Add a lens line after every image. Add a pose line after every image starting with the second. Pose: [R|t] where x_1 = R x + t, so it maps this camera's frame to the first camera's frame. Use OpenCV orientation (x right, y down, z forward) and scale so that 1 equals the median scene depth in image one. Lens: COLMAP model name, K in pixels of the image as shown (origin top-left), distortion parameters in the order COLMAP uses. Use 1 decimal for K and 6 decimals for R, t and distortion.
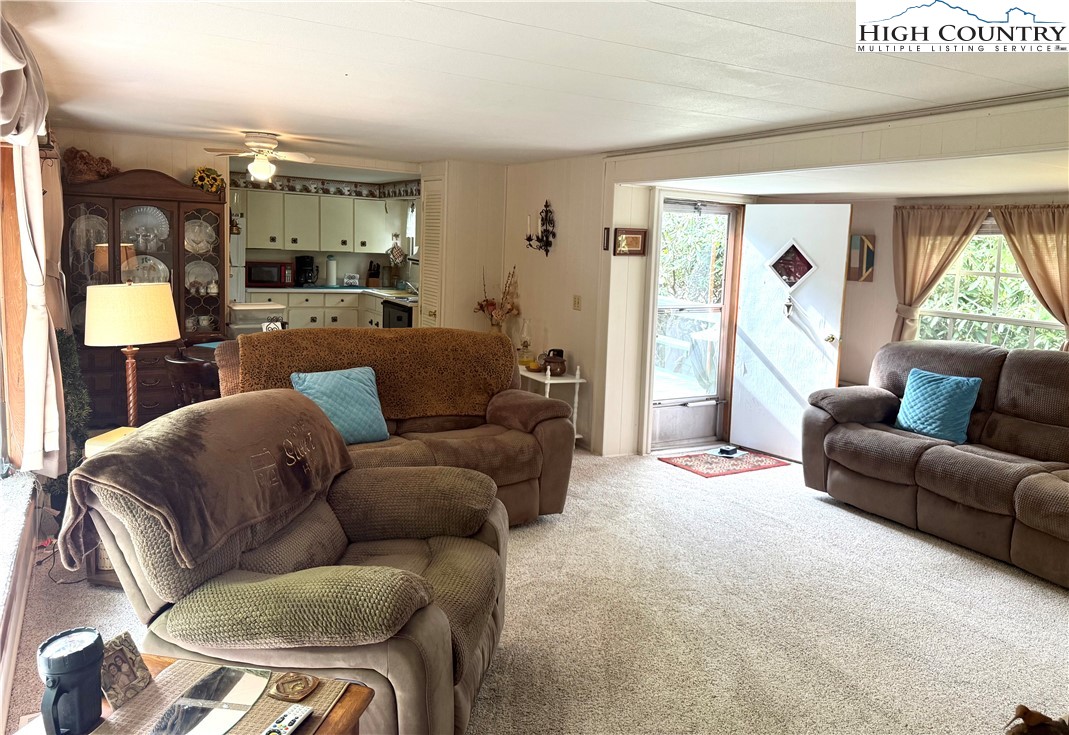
lens RADIAL K [[766.0, 0, 534.5], [0, 766.0, 367.5], [0, 0, 1]] dist [0.007527, 0.001955]
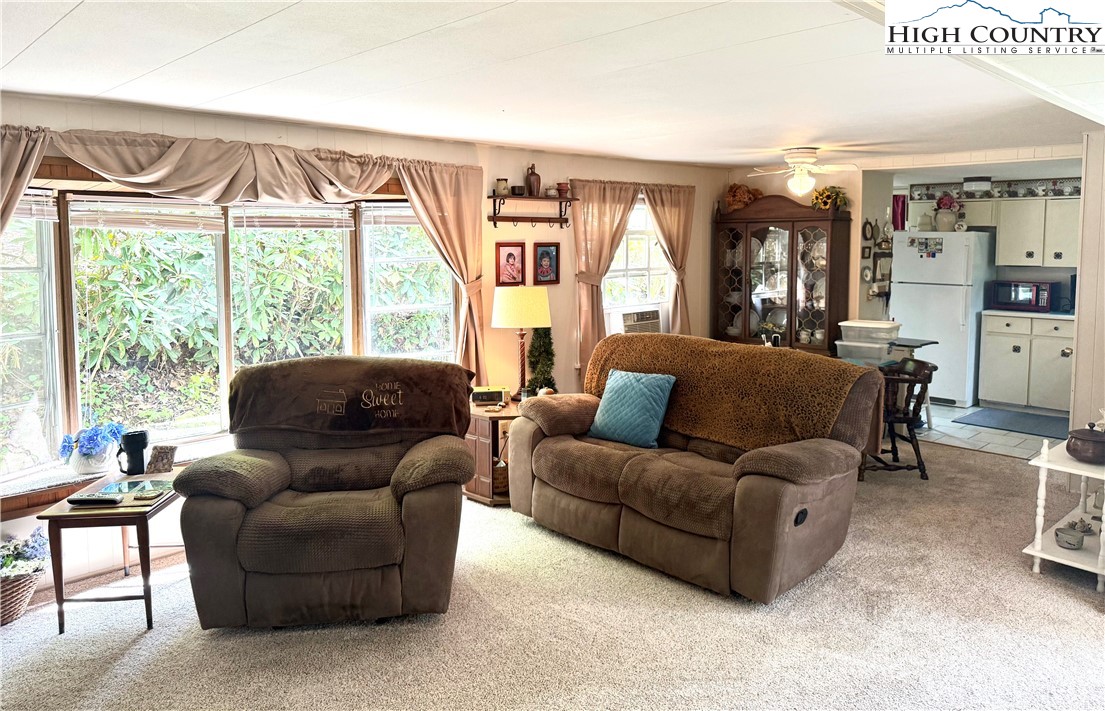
lens RADIAL K [[785.3, 0, 552.2], [0, 785.3, 308.5], [0, 0, 1]] dist [0.000142, -0.000340]
pose [[0.247715, 0.040517, -0.967985, 0.420491], [-0.147664, 0.989031, 0.003609, -0.039629], [0.957514, 0.142043, 0.250980, 0.335409]]
